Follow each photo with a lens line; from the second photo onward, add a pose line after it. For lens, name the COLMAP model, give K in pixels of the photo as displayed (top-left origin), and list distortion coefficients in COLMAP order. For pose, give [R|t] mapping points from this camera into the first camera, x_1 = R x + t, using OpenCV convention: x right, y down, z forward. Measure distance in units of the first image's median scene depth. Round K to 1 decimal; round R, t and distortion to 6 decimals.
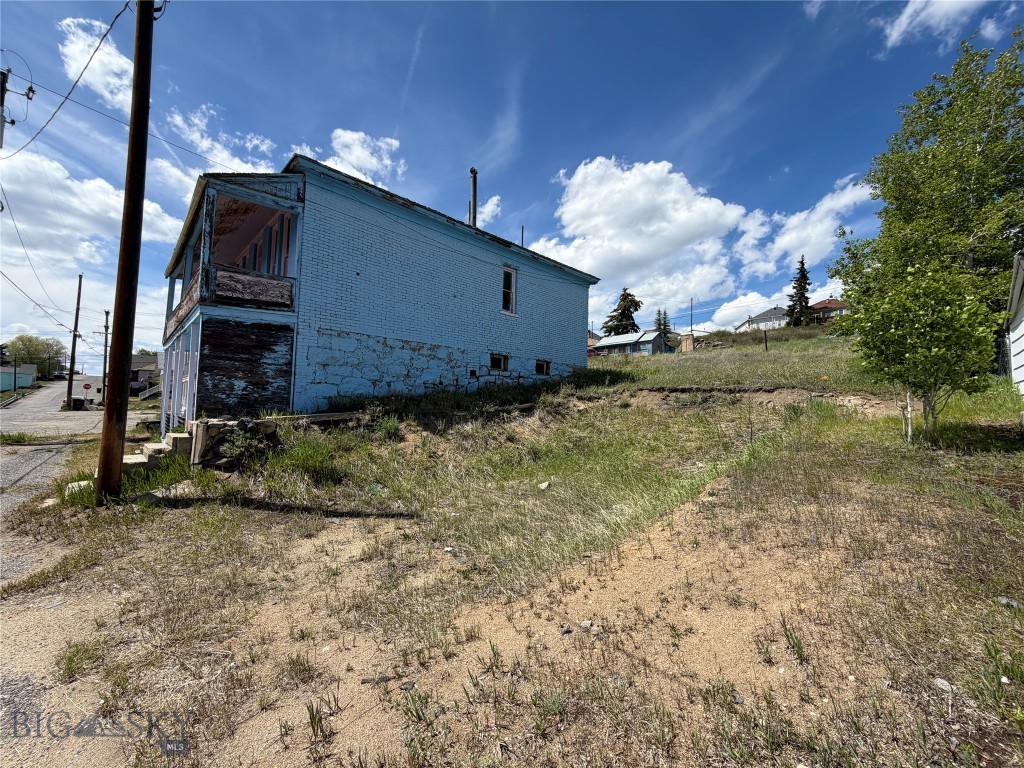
lens RADIAL K [[411.9, 0, 515.7], [0, 411.9, 374.7], [0, 0, 1]] dist [0.006792, -0.000038]
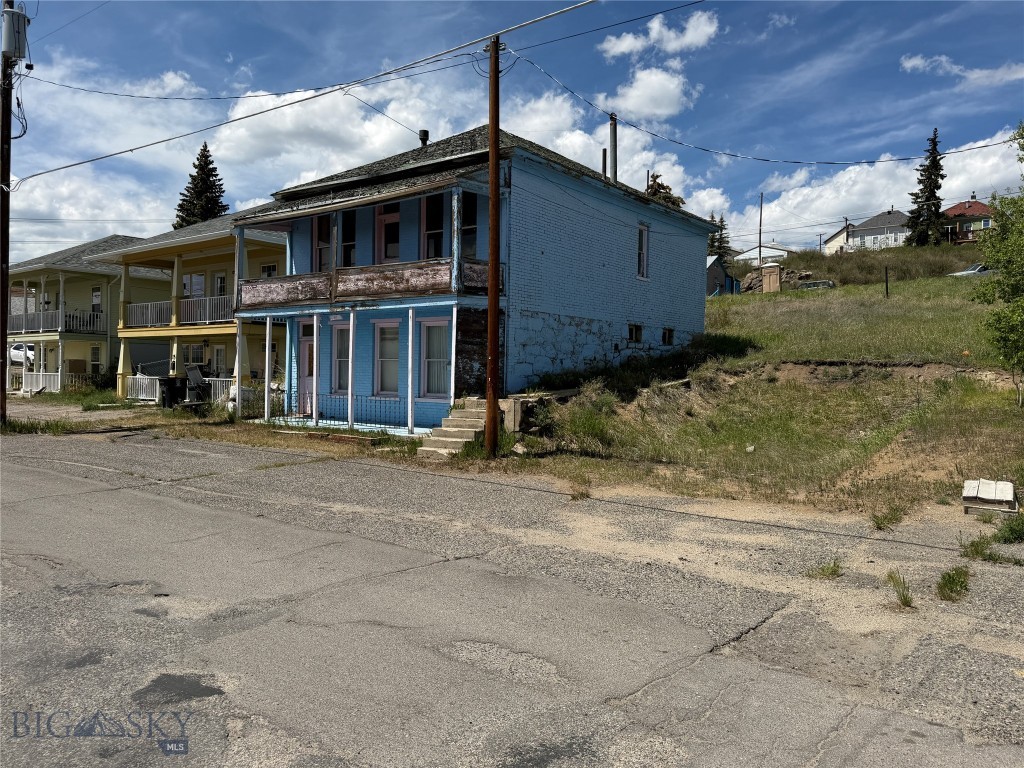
lens RADIAL K [[769.7, 0, 511.1], [0, 769.7, 385.4], [0, 0, 1]] dist [0.011833, -0.030641]
pose [[0.992804, -0.010644, 0.119274, -0.558369], [-0.000279, 0.995833, 0.091190, -0.076470], [-0.119748, -0.090567, 0.988665, -0.705178]]
